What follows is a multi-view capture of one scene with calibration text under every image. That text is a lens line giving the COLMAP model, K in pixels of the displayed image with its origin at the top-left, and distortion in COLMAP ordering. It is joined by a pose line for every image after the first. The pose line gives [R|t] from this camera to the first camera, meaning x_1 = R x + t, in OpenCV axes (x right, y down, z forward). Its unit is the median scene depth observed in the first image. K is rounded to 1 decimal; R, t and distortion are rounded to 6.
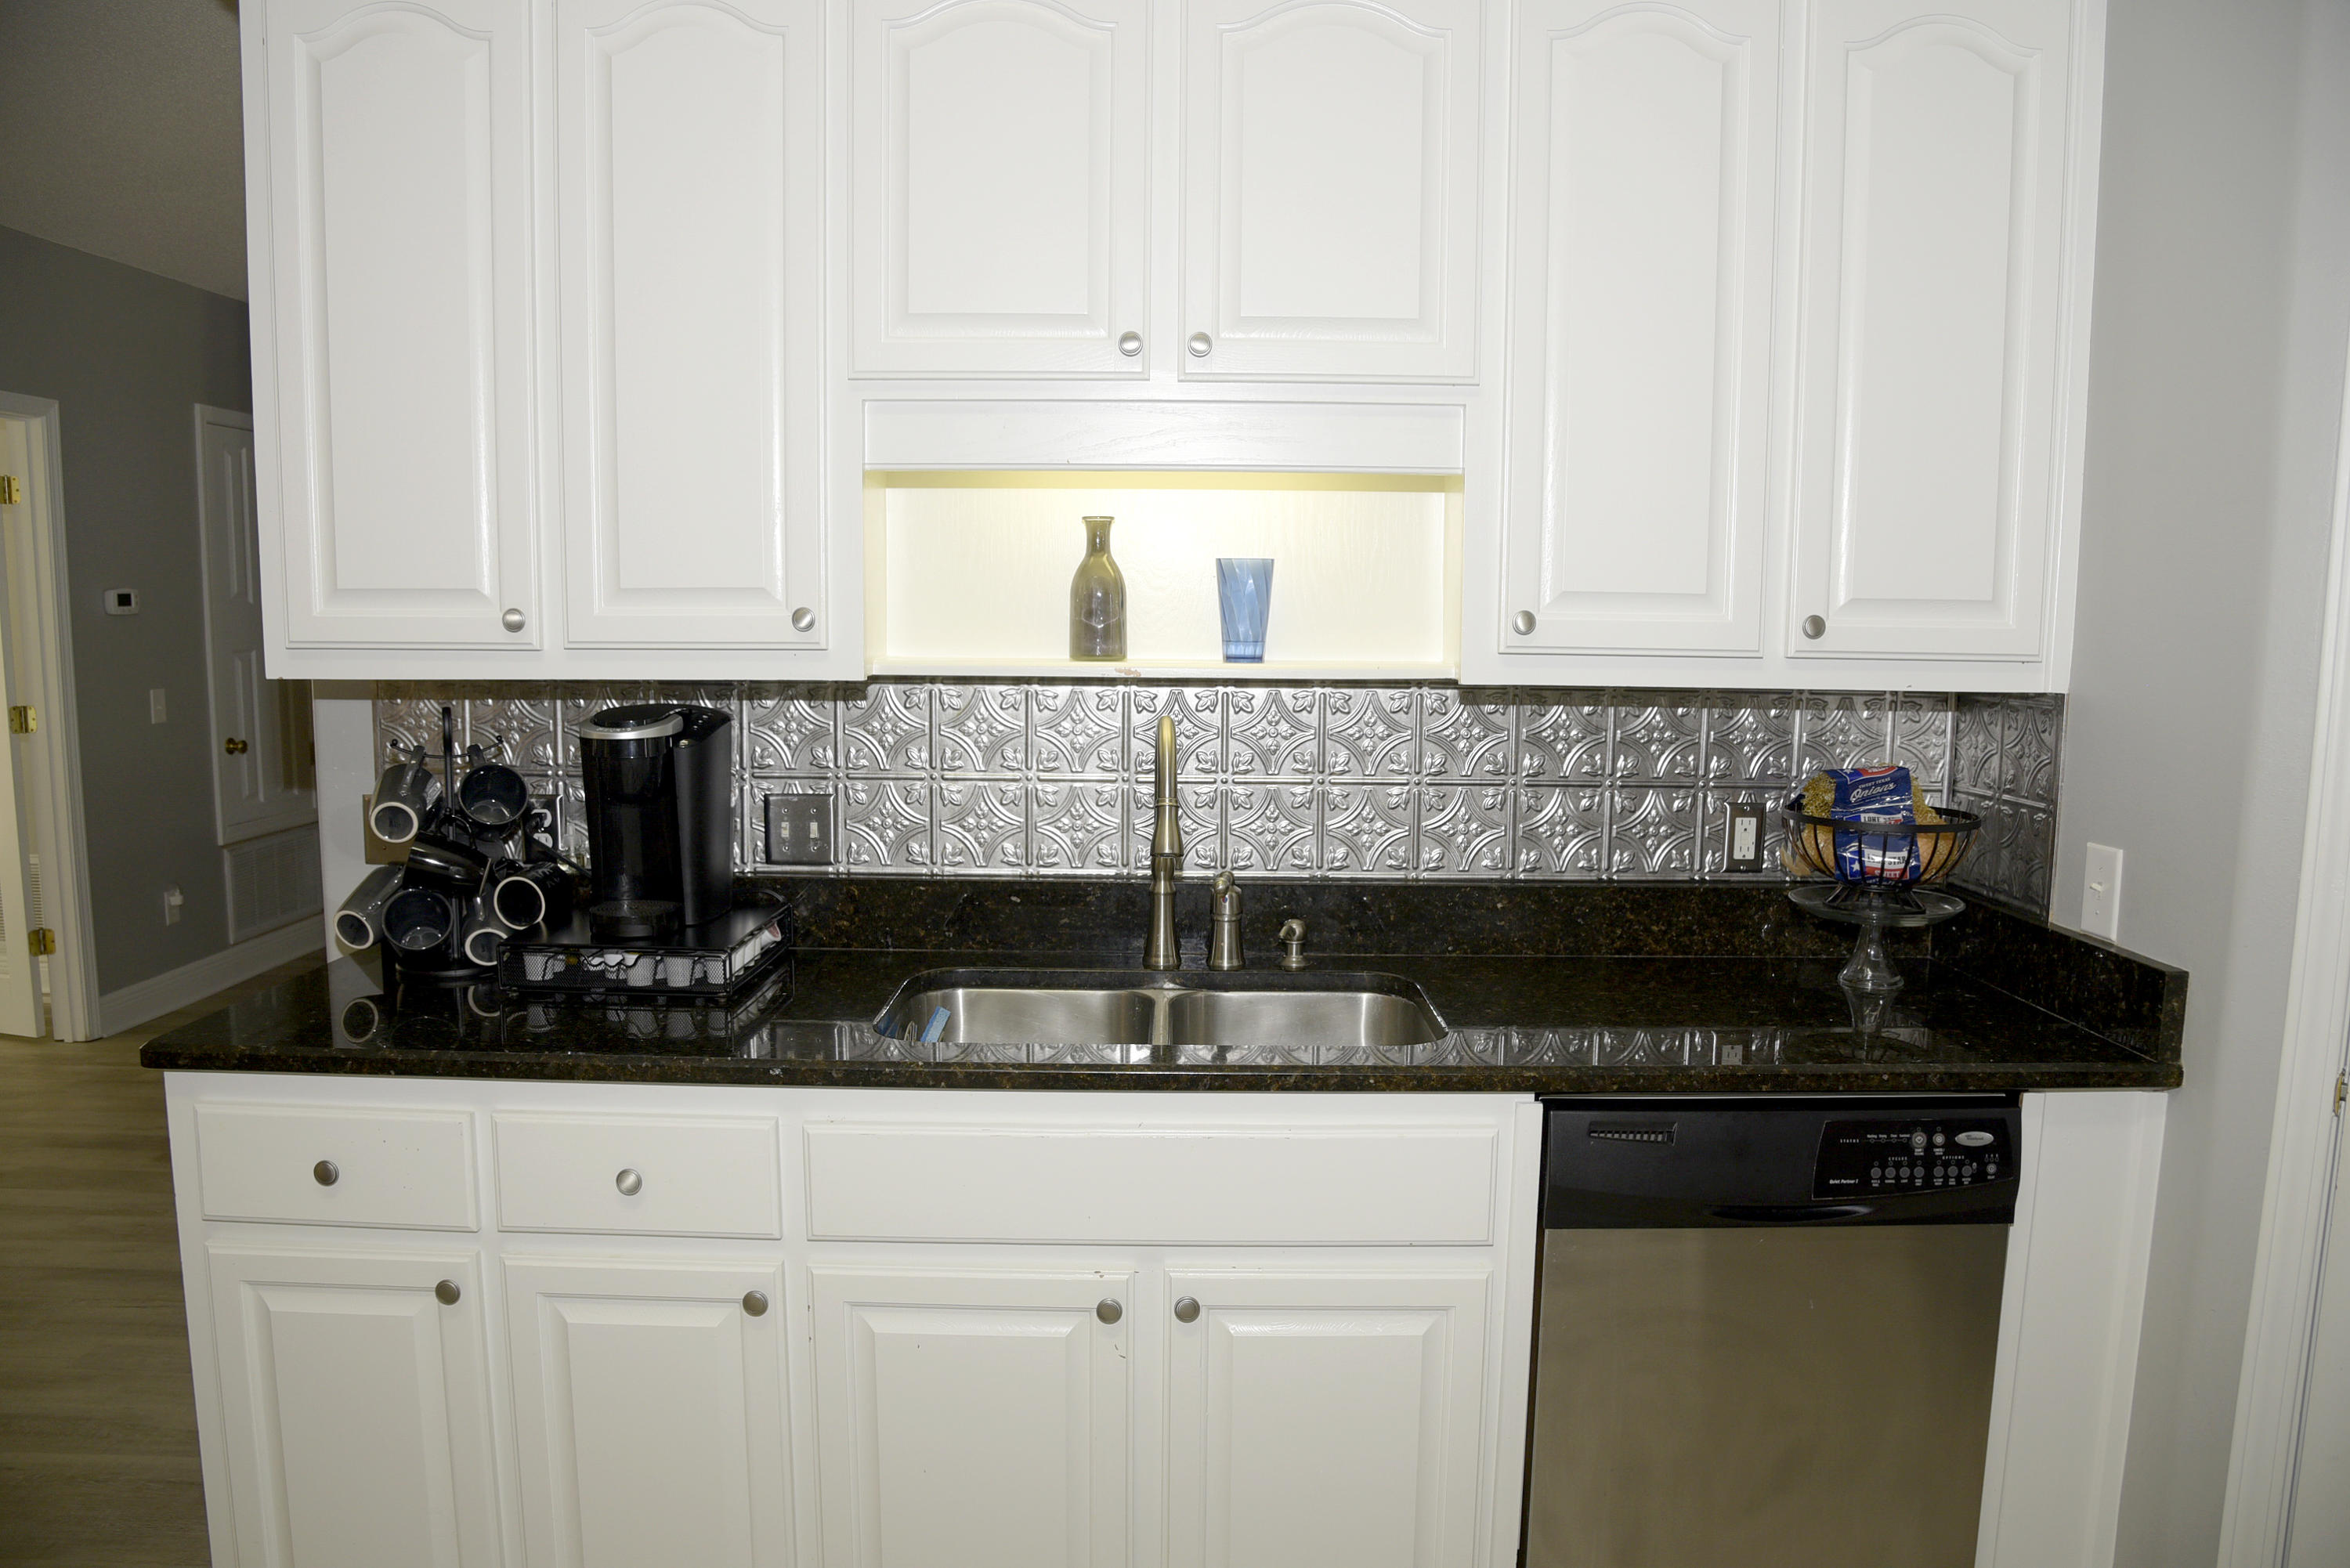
lens RADIAL K [[1597.3, 0, 1177.8], [0, 1597.3, 794.8], [0, 0, 1]] dist [-0.112435, 0.058203]
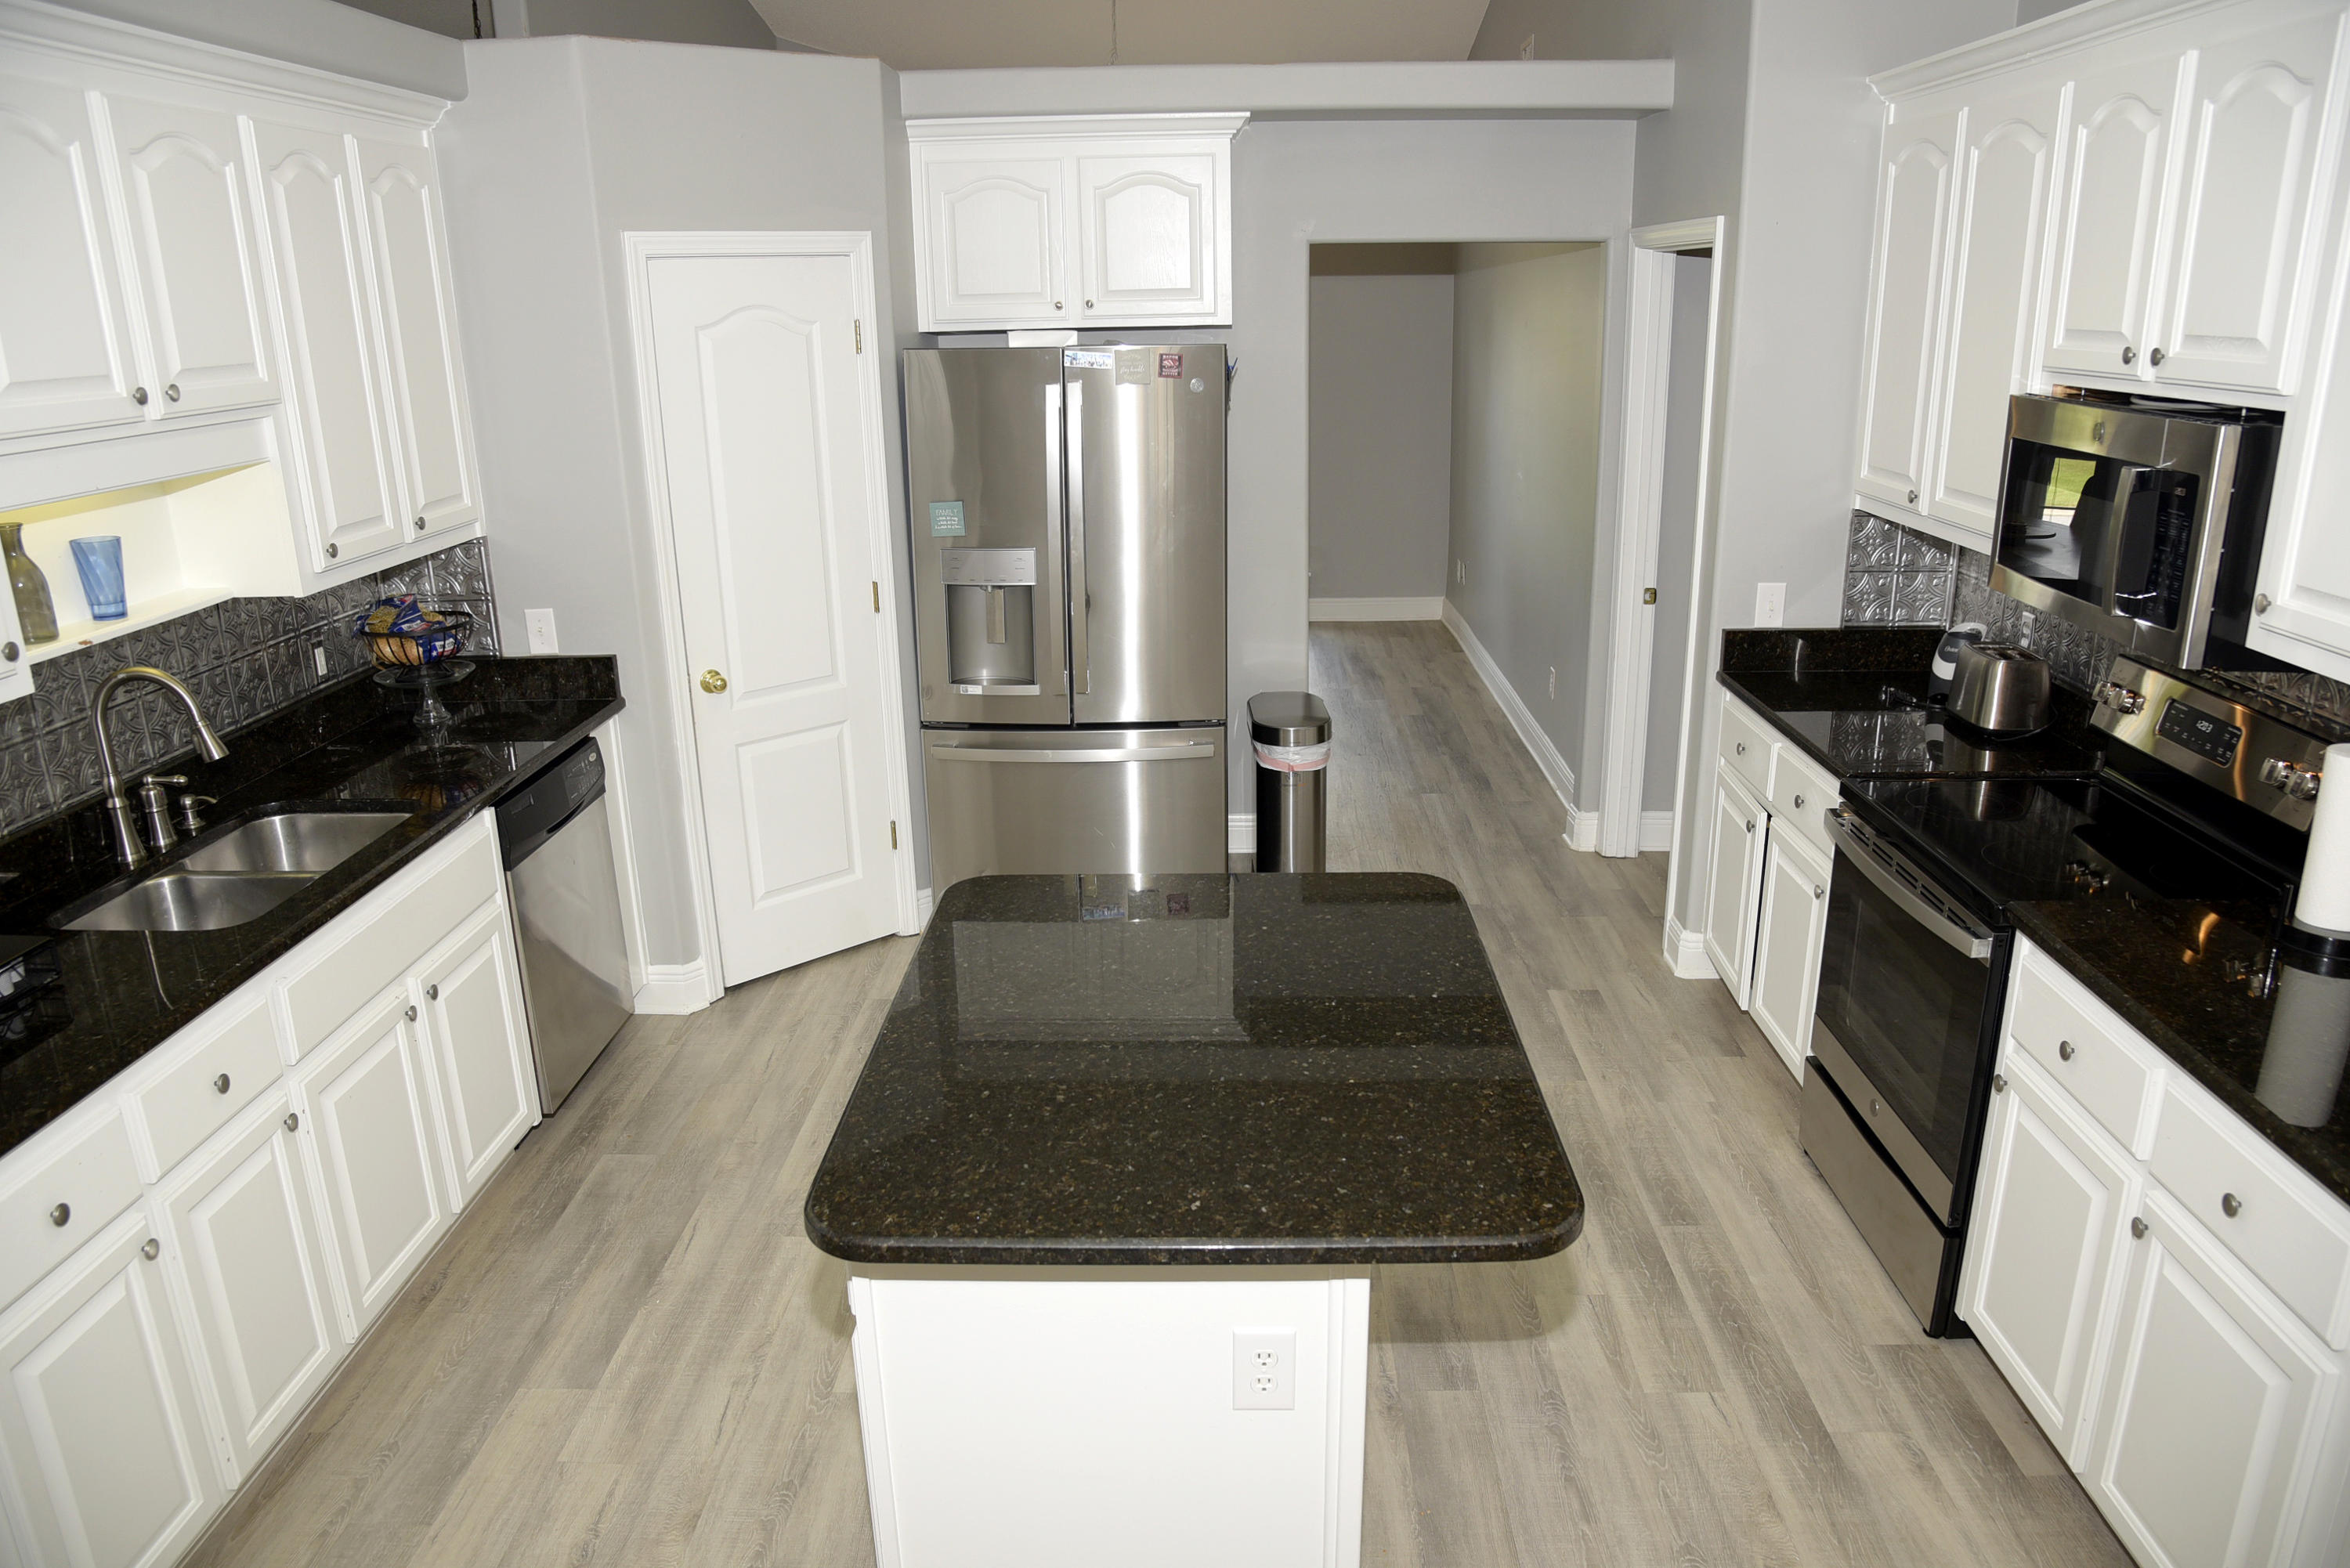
lens RADIAL K [[1597.3, 0, 1177.8], [0, 1597.3, 794.8], [0, 0, 1]] dist [-0.112435, 0.058203]
pose [[0.026493, -0.314209, 0.948984, -1.251057], [0.140609, 0.941051, 0.307656, -0.224406], [-0.989711, 0.125285, 0.069112, 0.075848]]
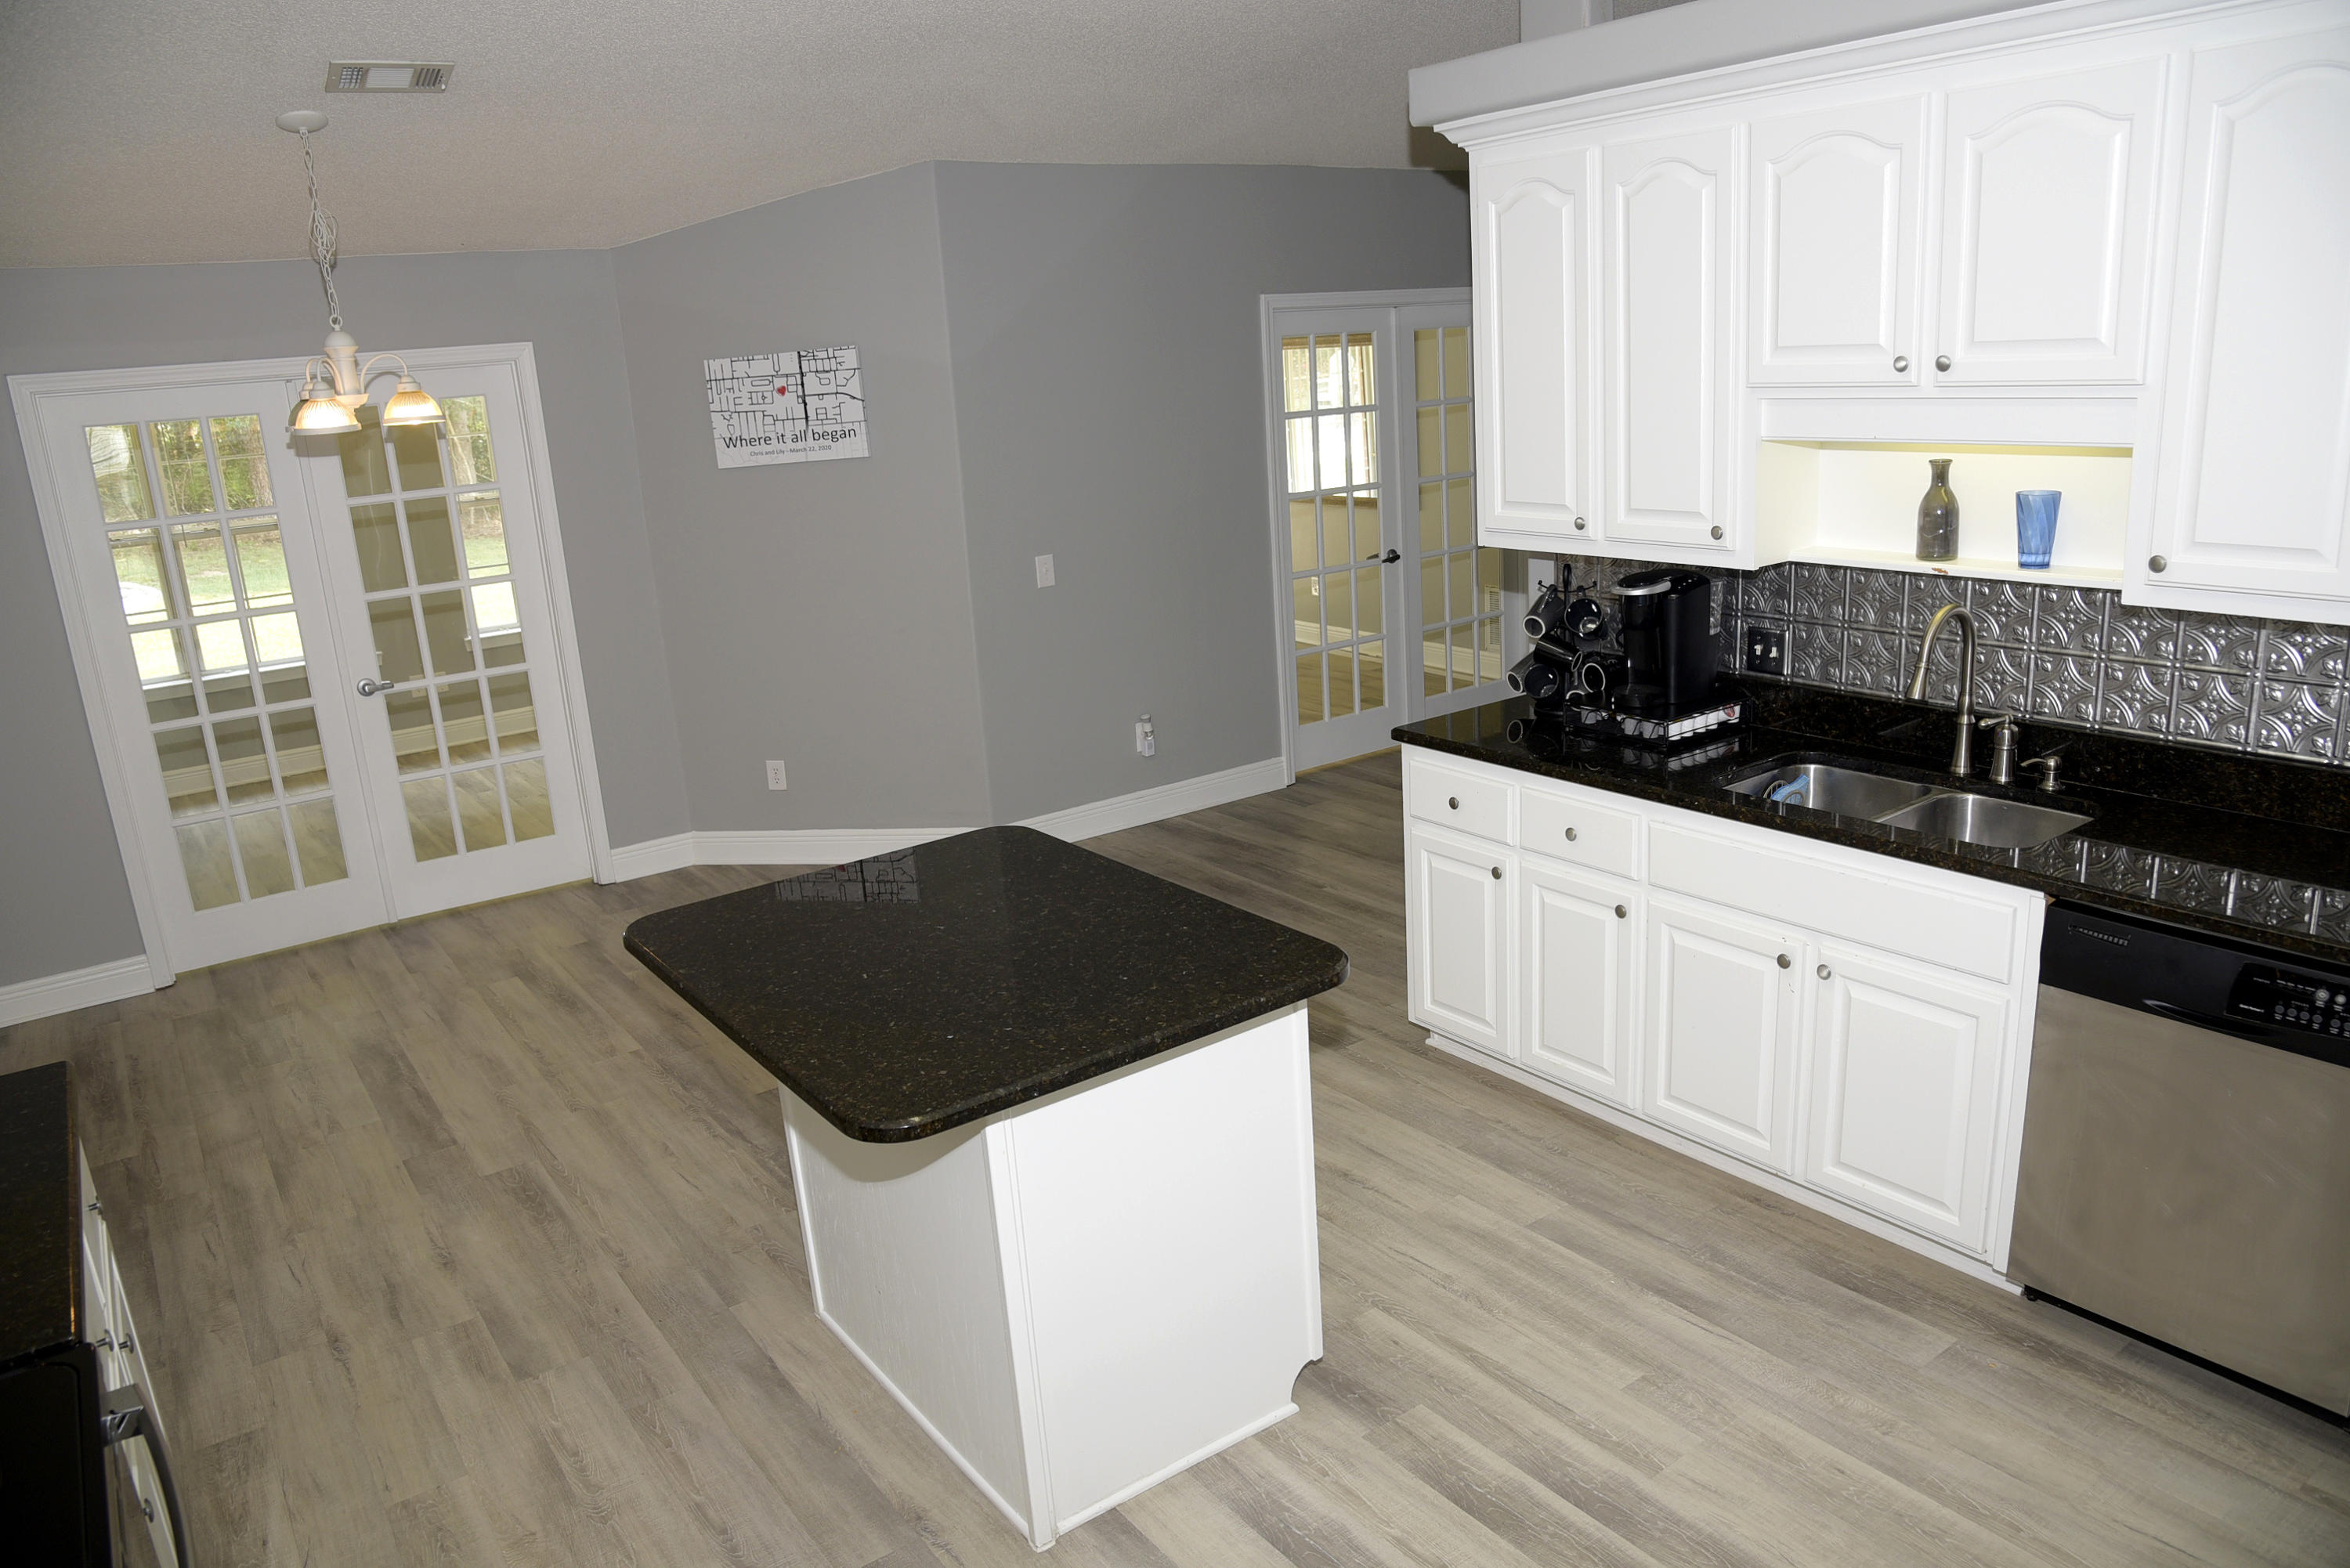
lens RADIAL K [[1597.3, 0, 1177.8], [0, 1597.3, 794.8], [0, 0, 1]] dist [-0.112435, 0.058203]
pose [[0.582608, 0.175392, -0.793603, 0.757688], [-0.032158, 0.980648, 0.193122, -0.134034], [0.812117, -0.086994, 0.576973, -0.424312]]
